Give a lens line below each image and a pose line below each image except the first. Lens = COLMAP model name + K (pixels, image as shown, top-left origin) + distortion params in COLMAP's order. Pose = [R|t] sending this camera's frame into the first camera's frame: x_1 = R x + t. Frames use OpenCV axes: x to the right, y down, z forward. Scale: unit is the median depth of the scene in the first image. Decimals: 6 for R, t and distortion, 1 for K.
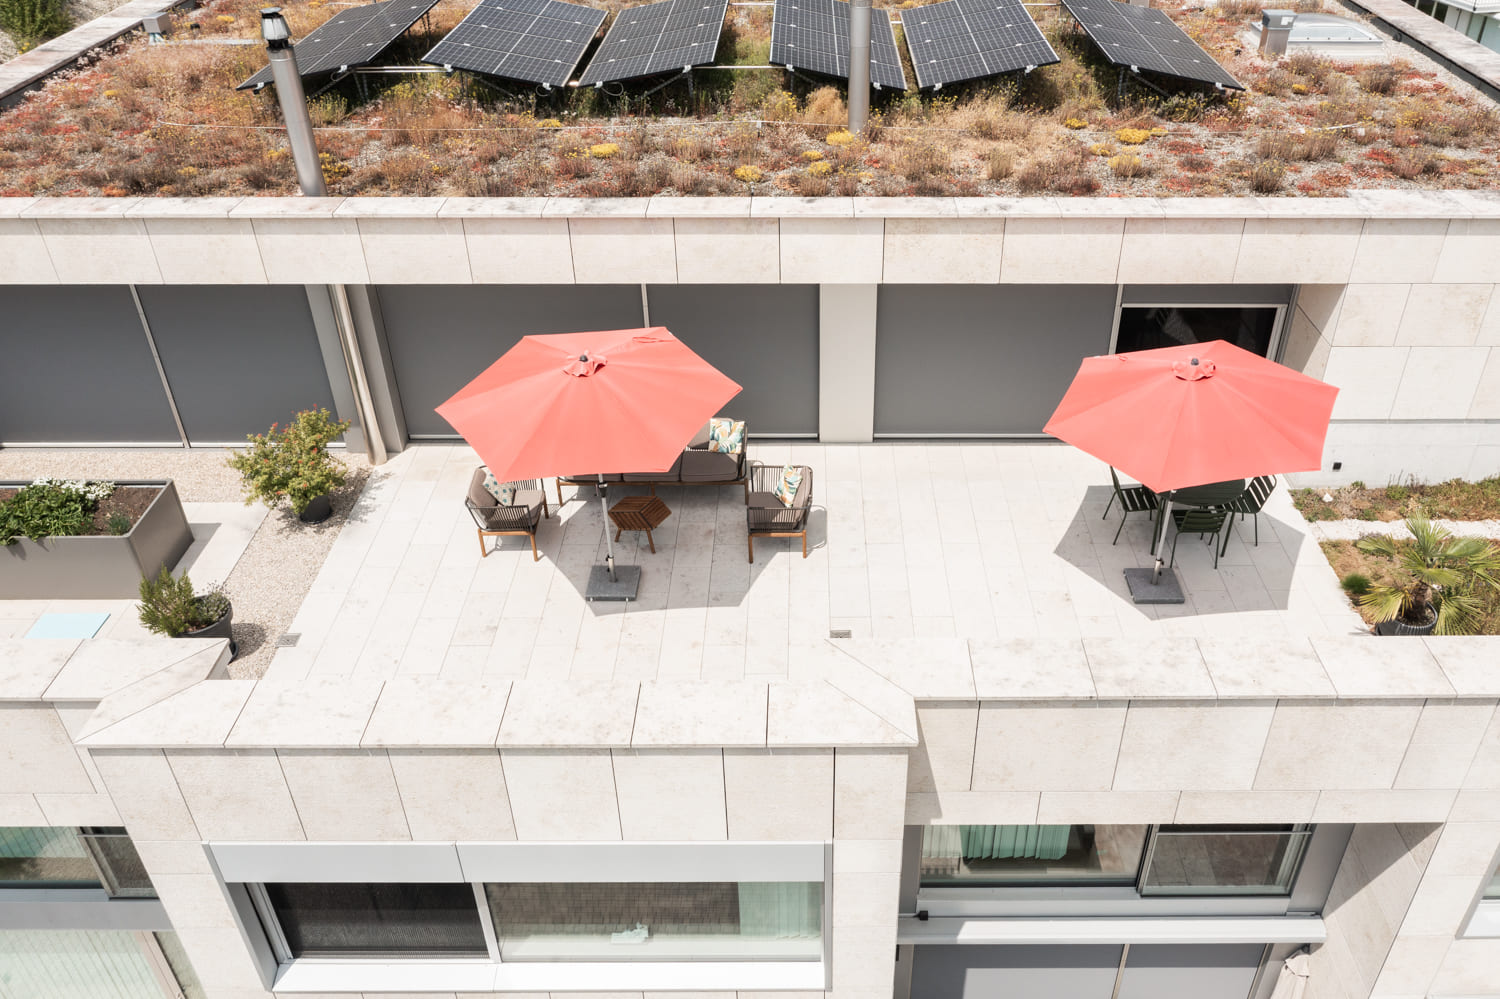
lens RADIAL K [[1213.2, 0, 750.0], [0, 1213.2, 499.5], [0, 0, 1]] dist [-0.010211, -0.000227]
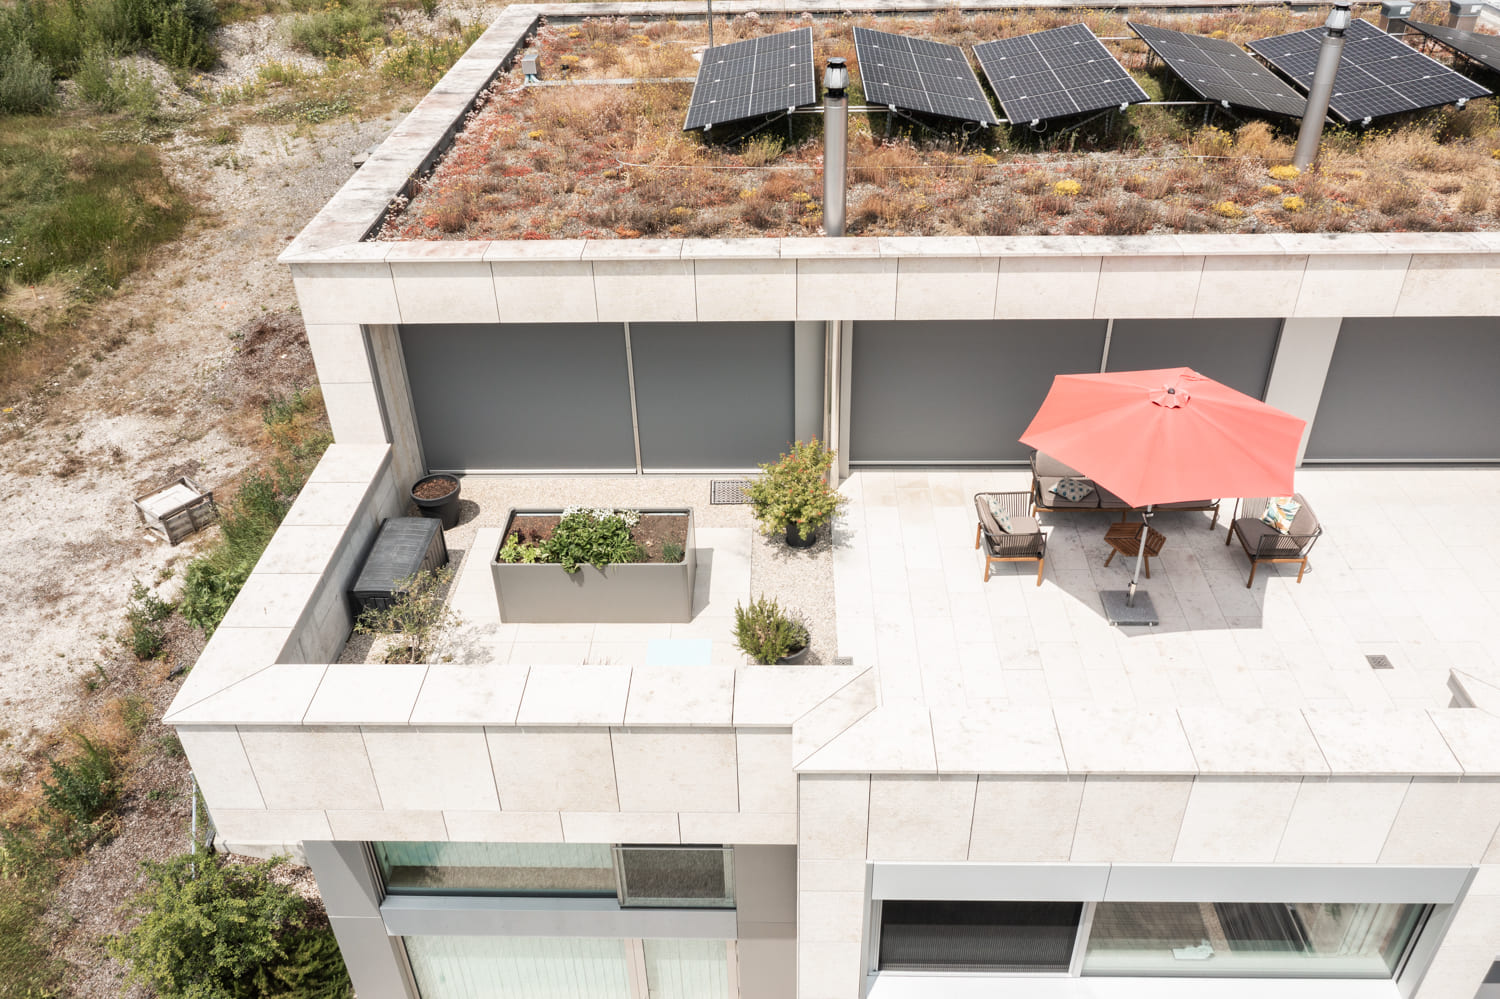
lens RADIAL K [[1182.7, 0, 750.0], [0, 1182.7, 499.5], [0, 0, 1]] dist [-0.008052, -0.000478]
pose [[0.999199, -0.001207, -0.040007, -0.379314], [0.001008, 0.999987, -0.004993, -0.018002], [0.040013, 0.004948, 0.999187, -0.018636]]
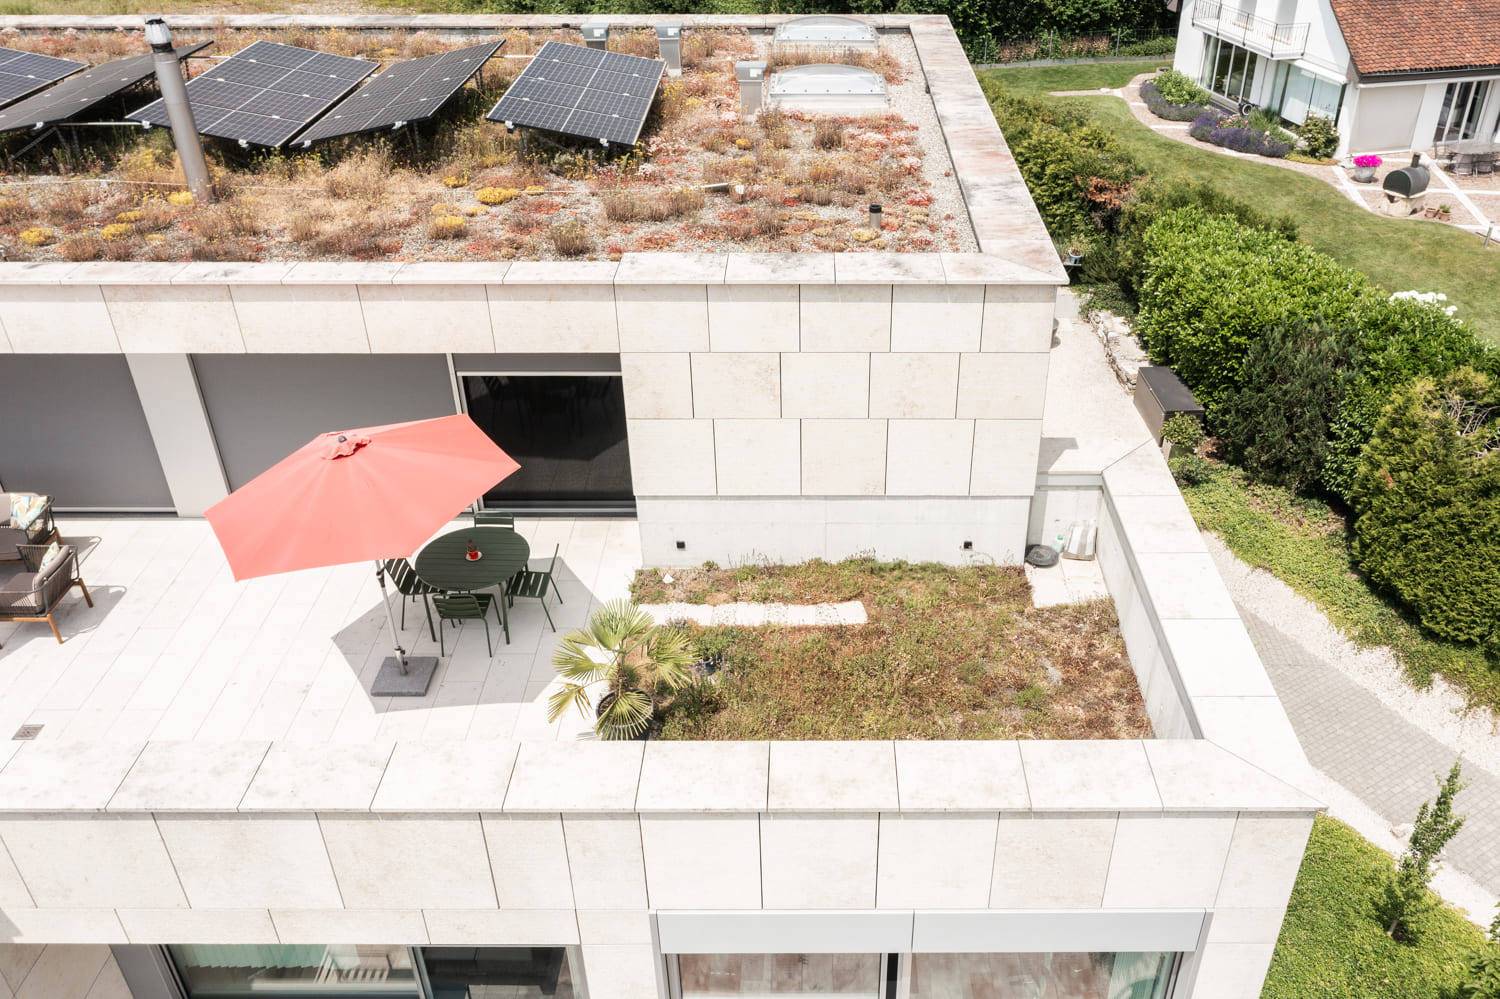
lens RADIAL K [[1237.9, 0, 804.0], [0, 1237.9, 501.9], [0, 0, 1]] dist [-0.012418, 0.011335]
pose [[0.999976, 0.002036, -0.006668, 0.616877], [-0.002277, 0.999336, -0.036352, -0.027557], [0.006590, 0.036366, 0.999317, 0.046545]]
